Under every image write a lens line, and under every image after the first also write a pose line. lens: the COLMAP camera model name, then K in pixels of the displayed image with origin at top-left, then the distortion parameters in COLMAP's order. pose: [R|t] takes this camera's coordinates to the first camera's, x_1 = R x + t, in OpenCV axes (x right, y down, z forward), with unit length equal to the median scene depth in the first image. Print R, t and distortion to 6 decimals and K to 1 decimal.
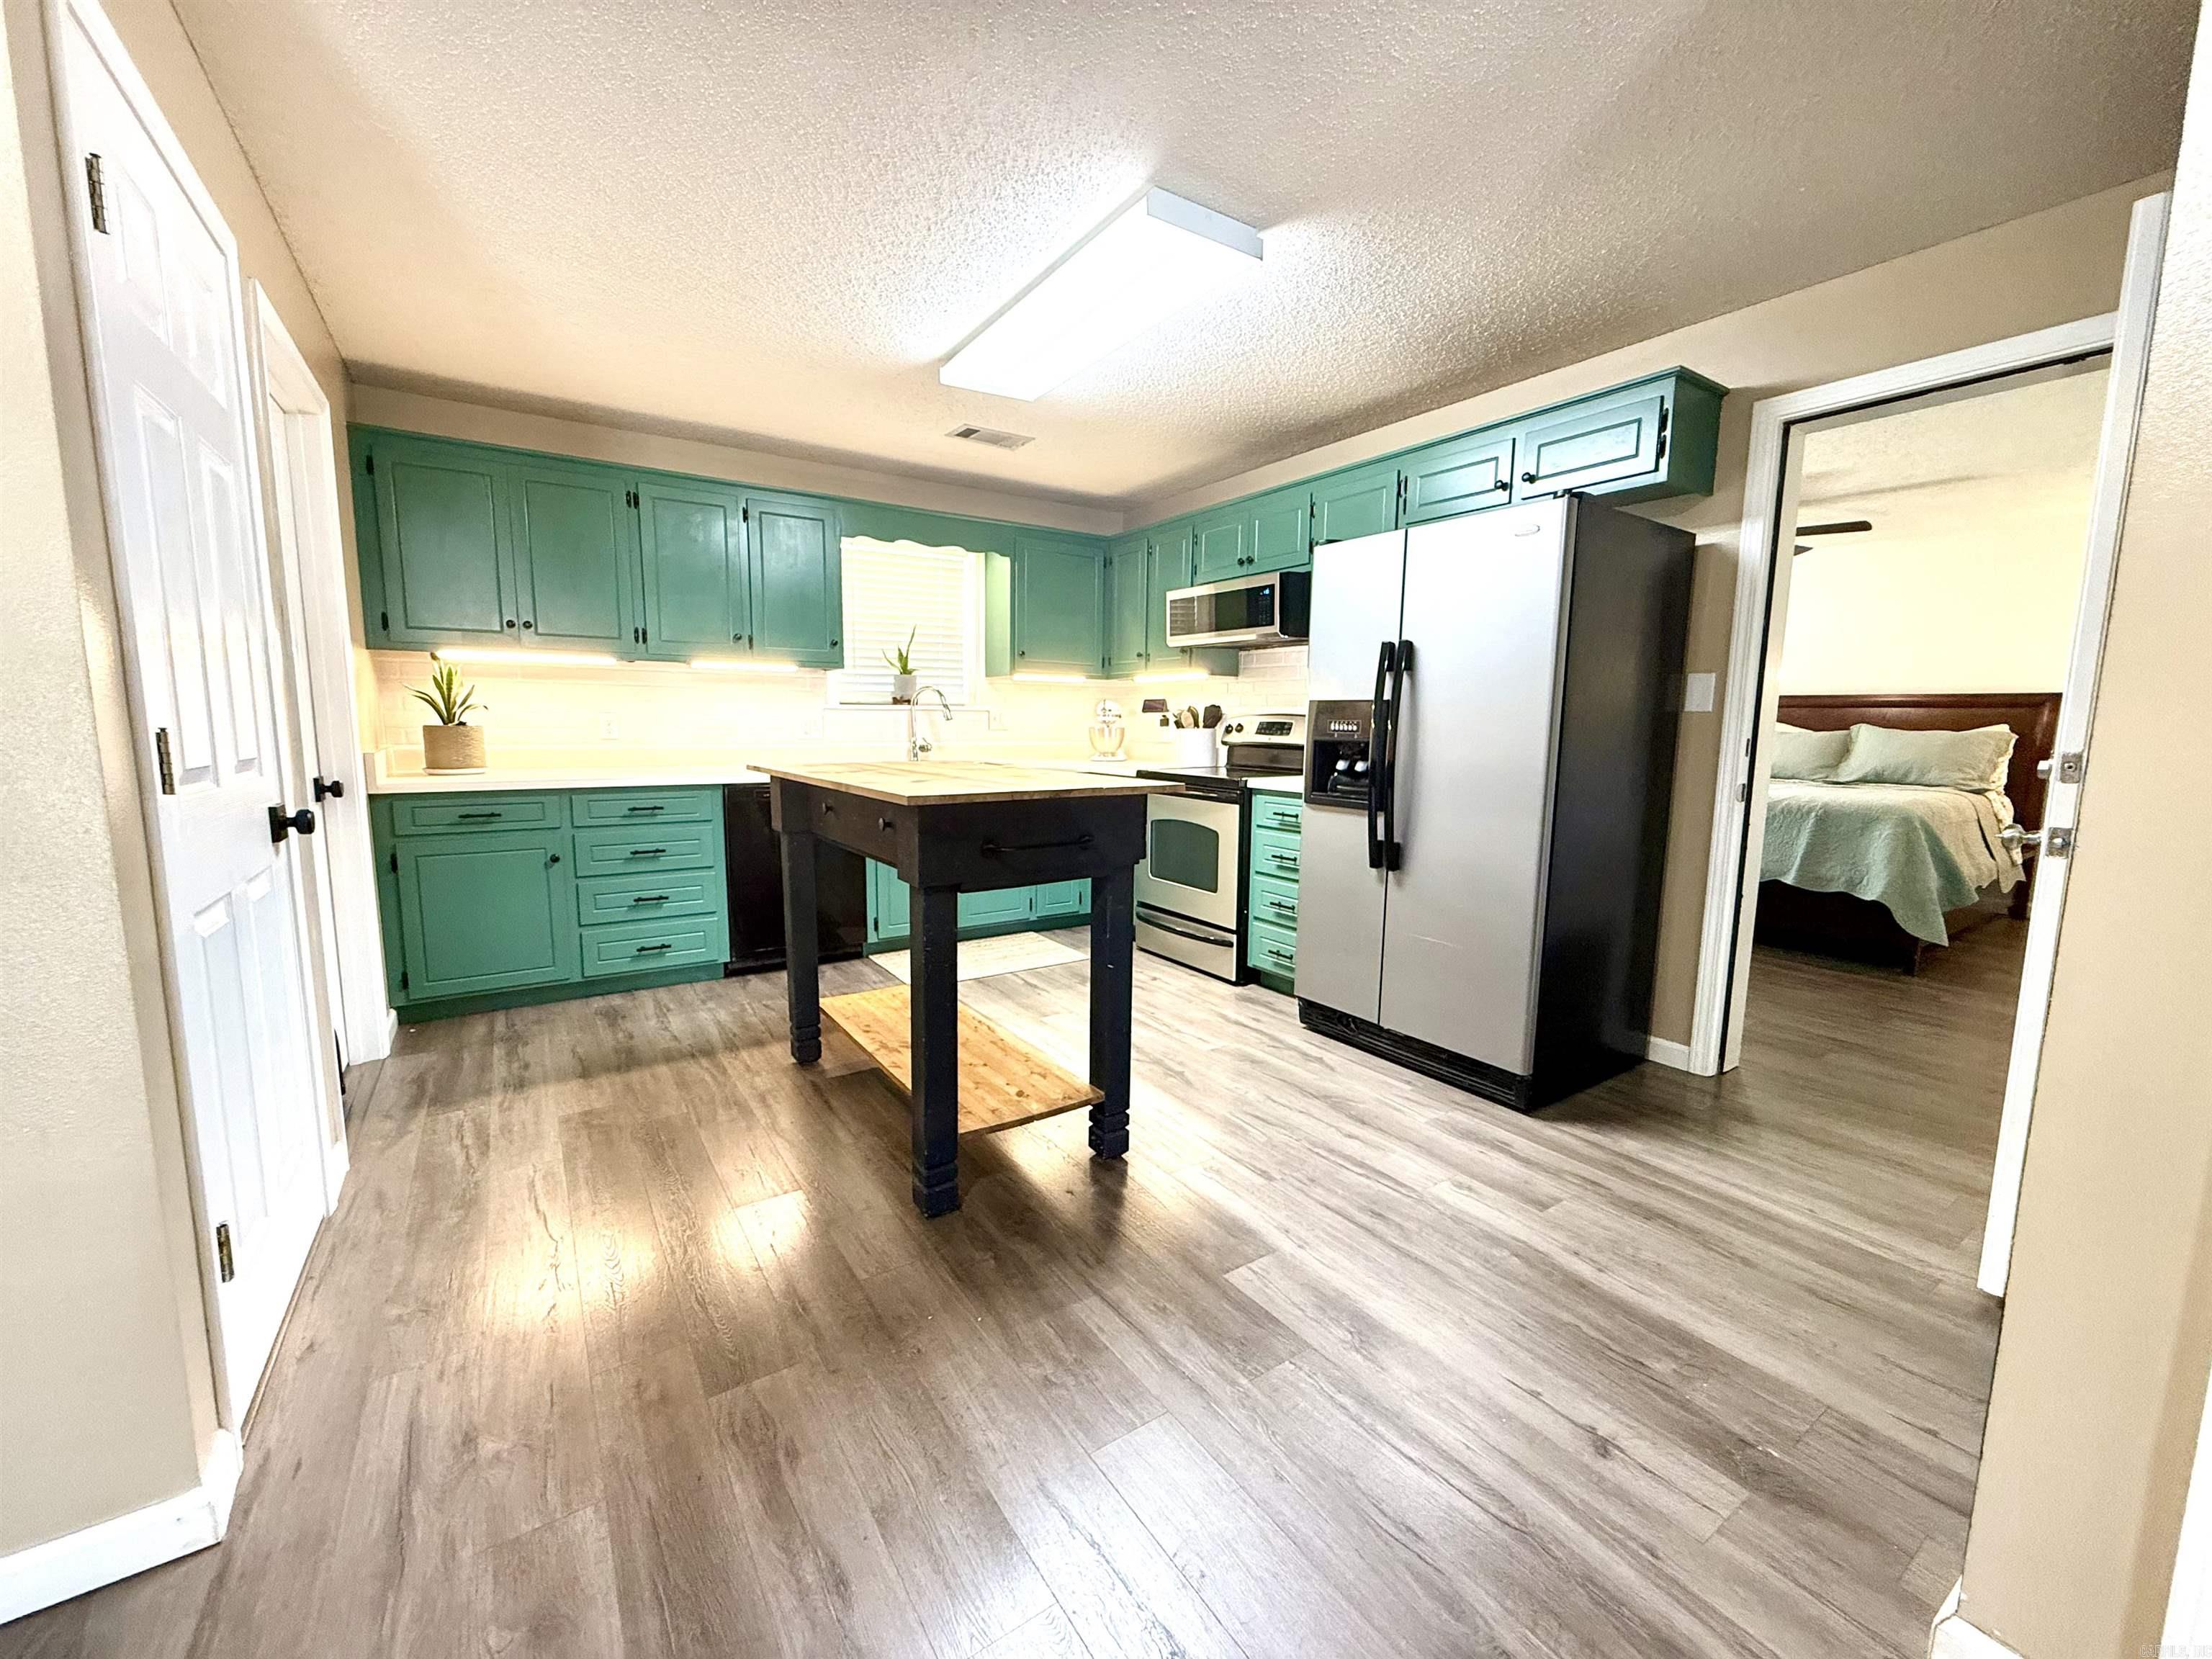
lens RADIAL K [[883.5, 0, 1099.0], [0, 883.5, 836.7], [0, 0, 1]] dist [-0.006035, -0.000034]
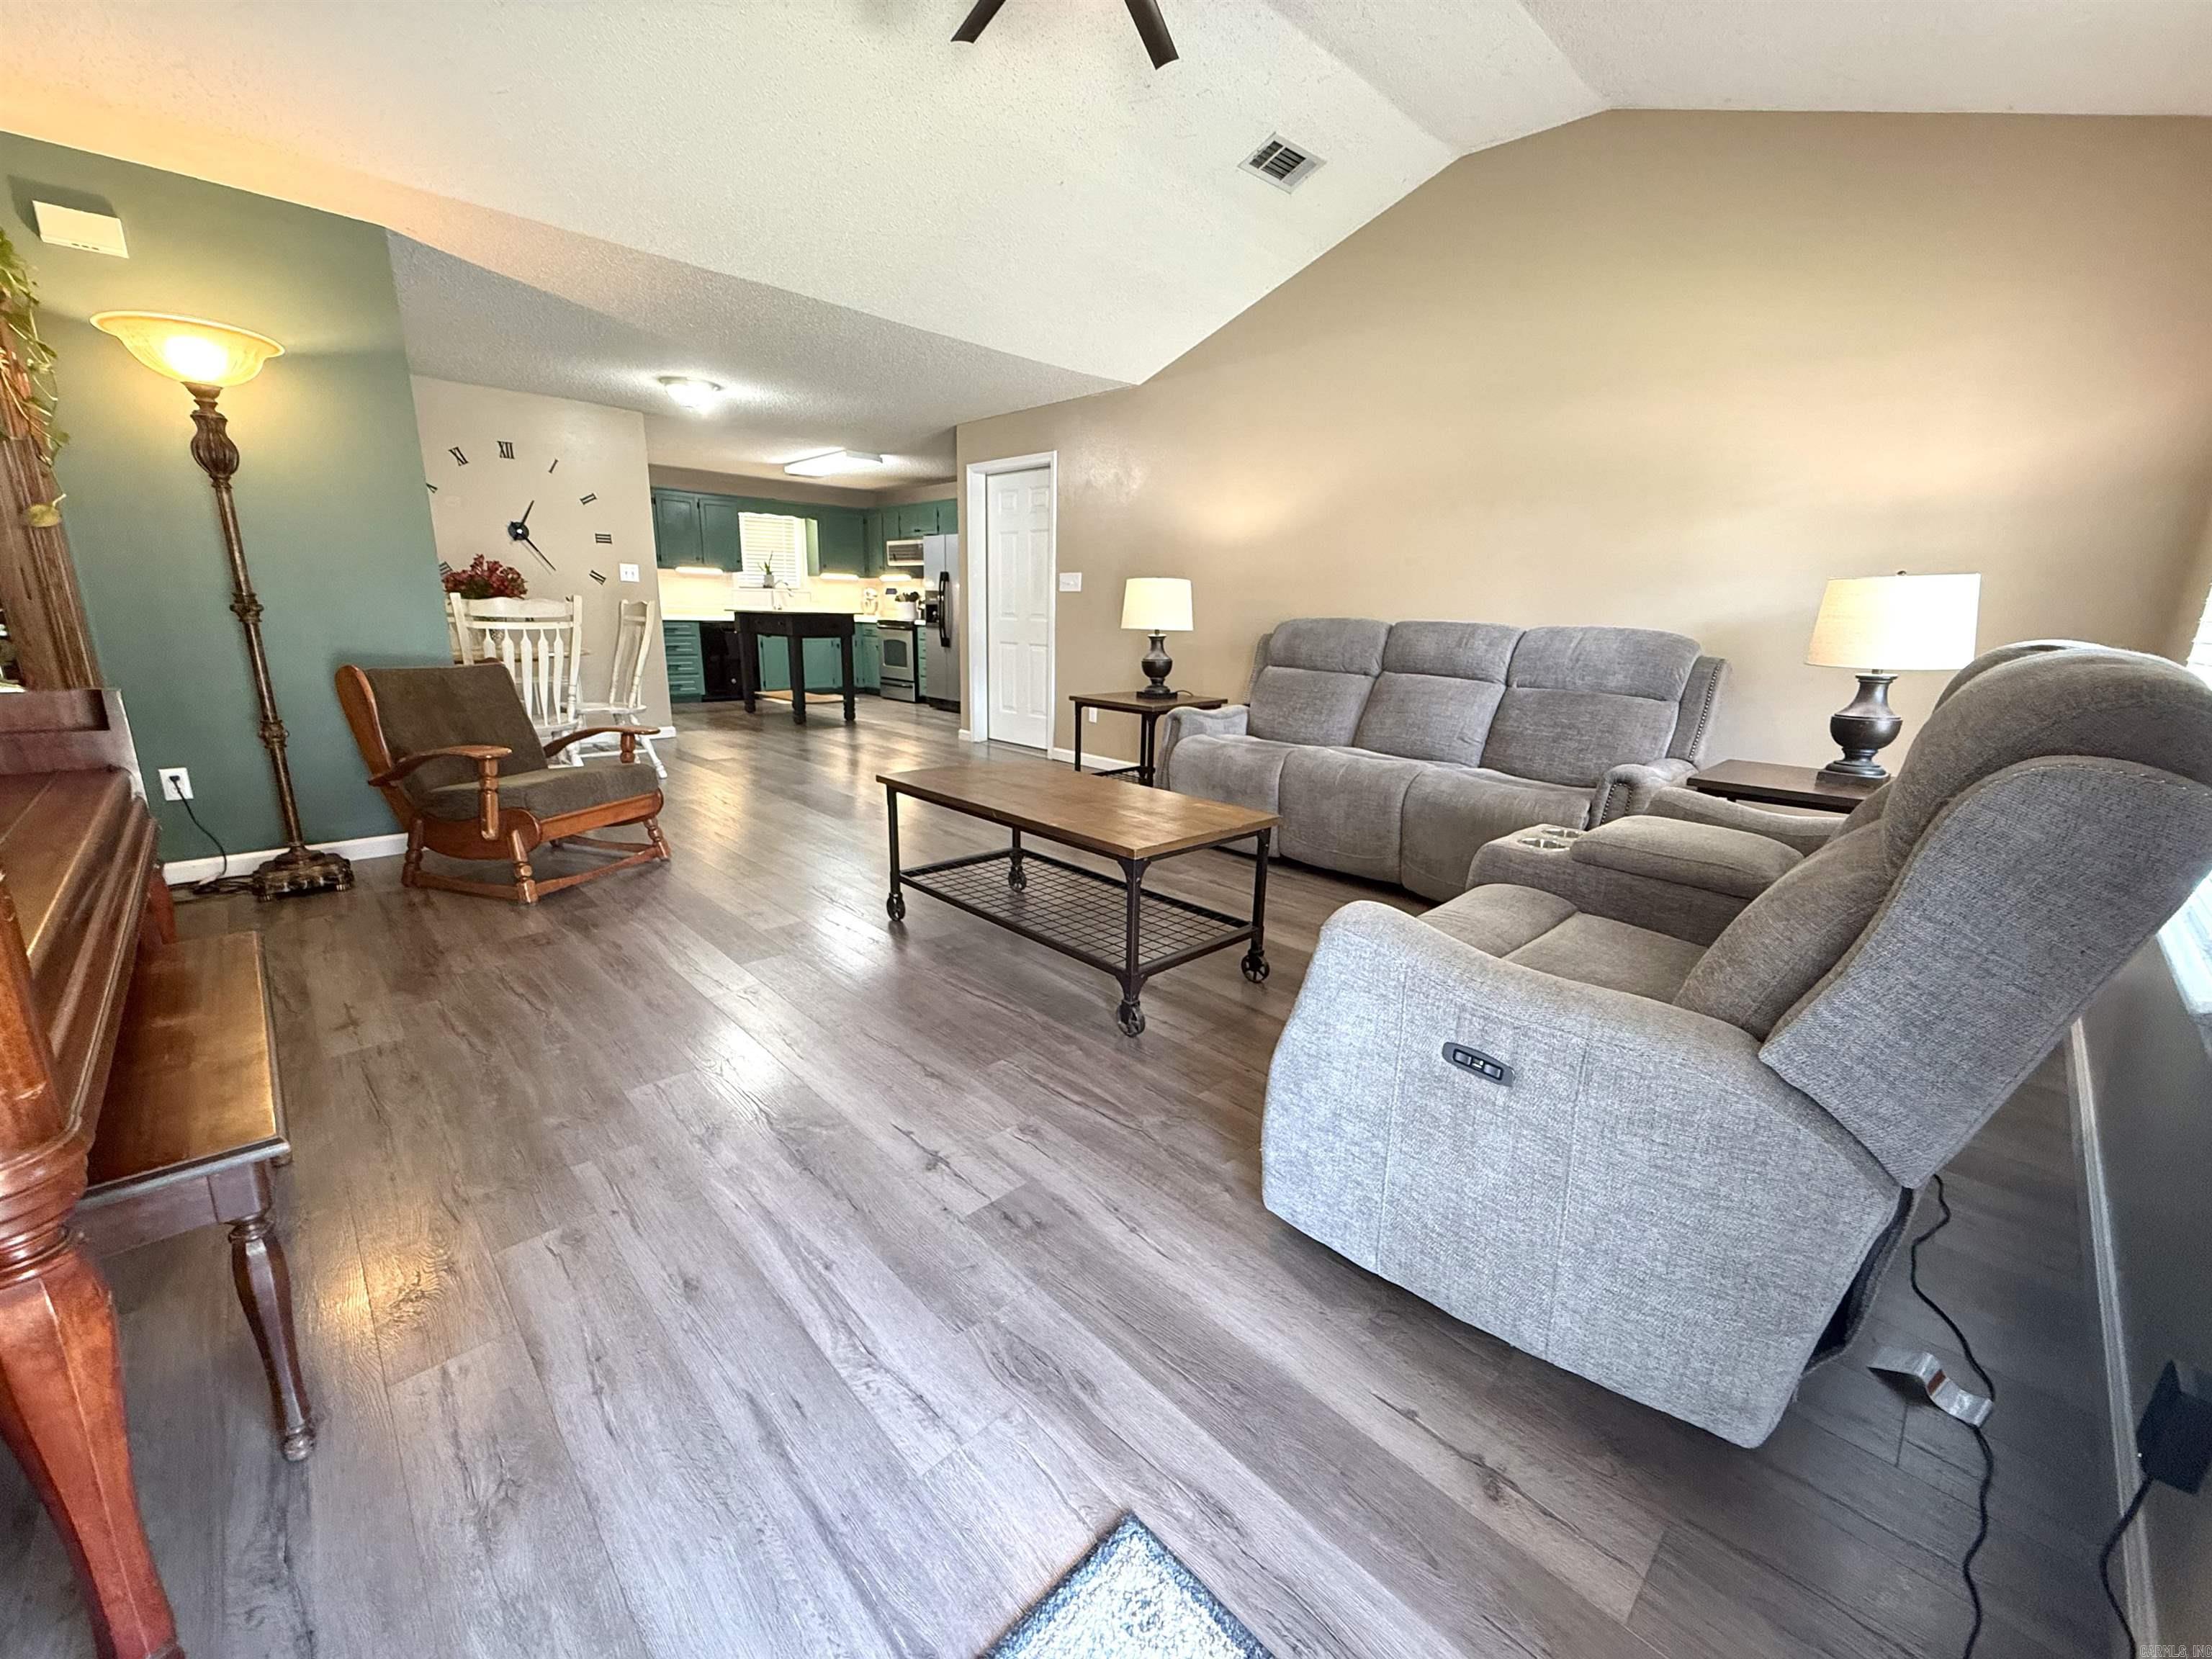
lens RADIAL K [[883.5, 0, 1110.8], [0, 883.5, 836.1], [0, 0, 1]] dist [-0.006035, -0.000034]
pose [[0.982542, -0.033206, 0.183055, 0.266224], [0.010497, 0.992269, 0.123658, 0.277902], [-0.185746, -0.119578, 0.975295, -1.923499]]
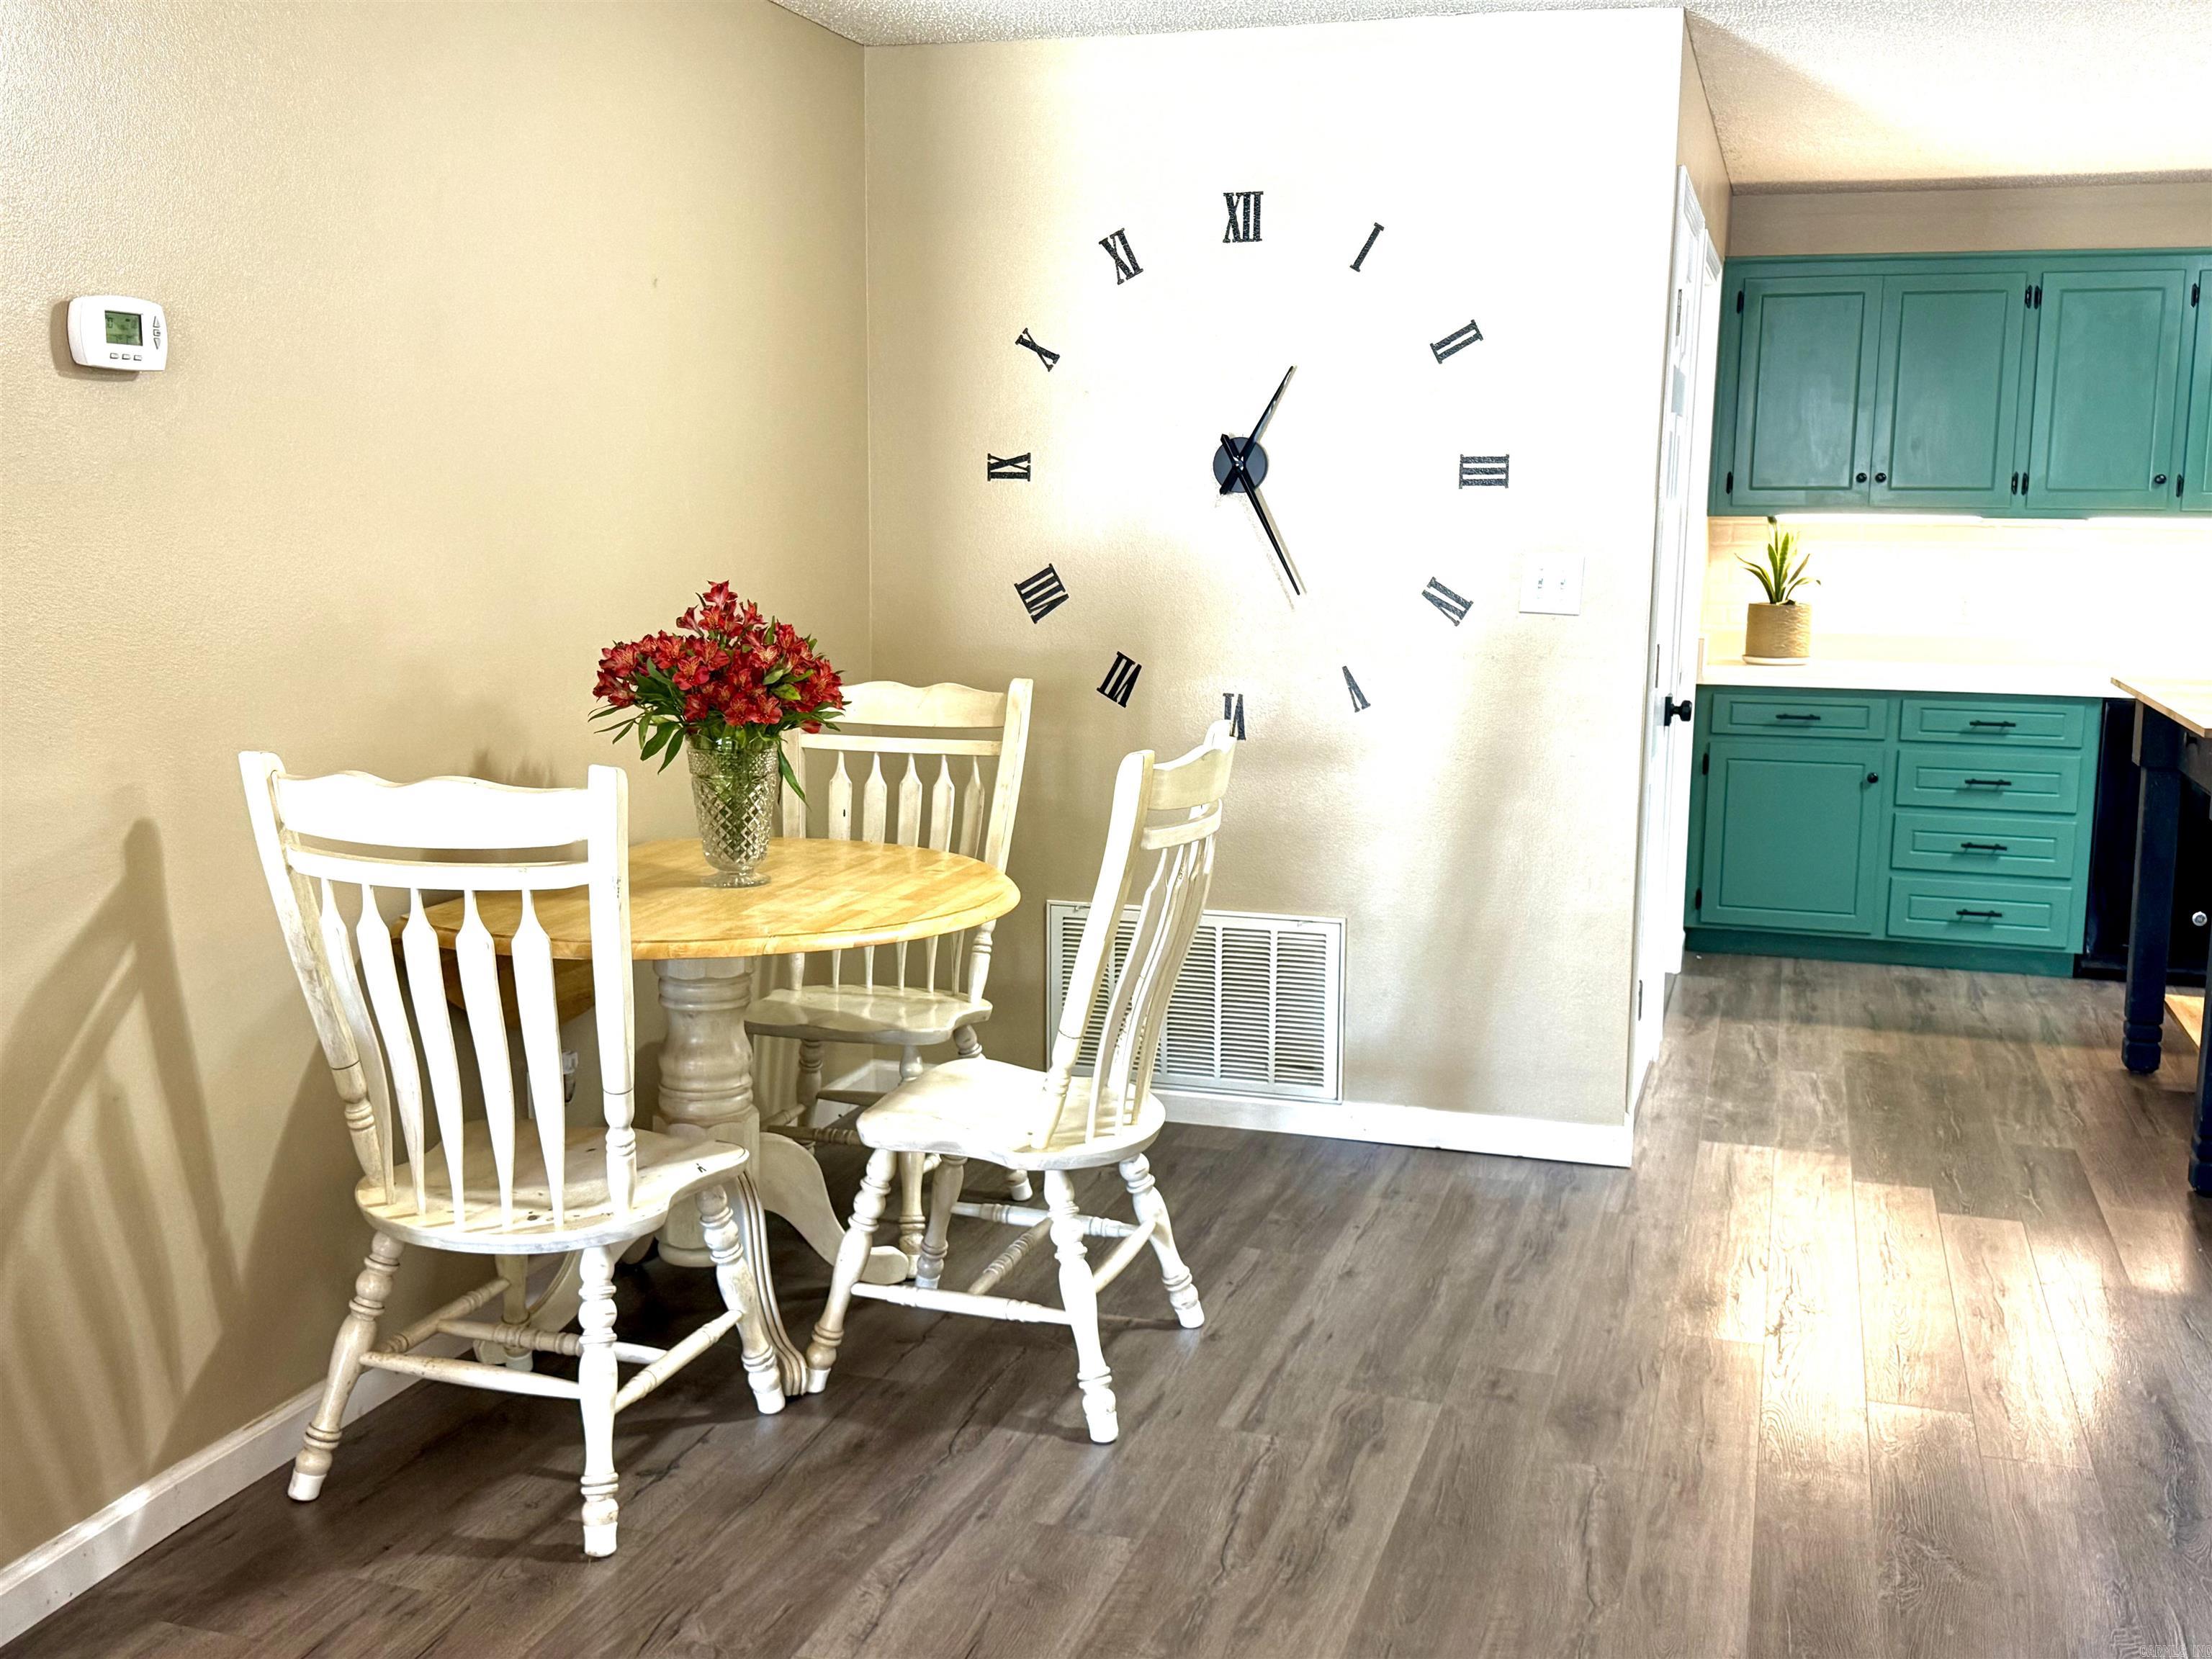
lens RADIAL K [[2206.9, 0, 1120.5], [0, 2206.9, 823.2], [0, 0, 1]] dist [0.047153, 0.000000]
pose [[0.633777, 0.112880, -0.765235, 0.500844], [-0.106375, 0.992614, 0.058319, 0.021729], [0.766167, 0.044441, 0.641104, -0.821355]]
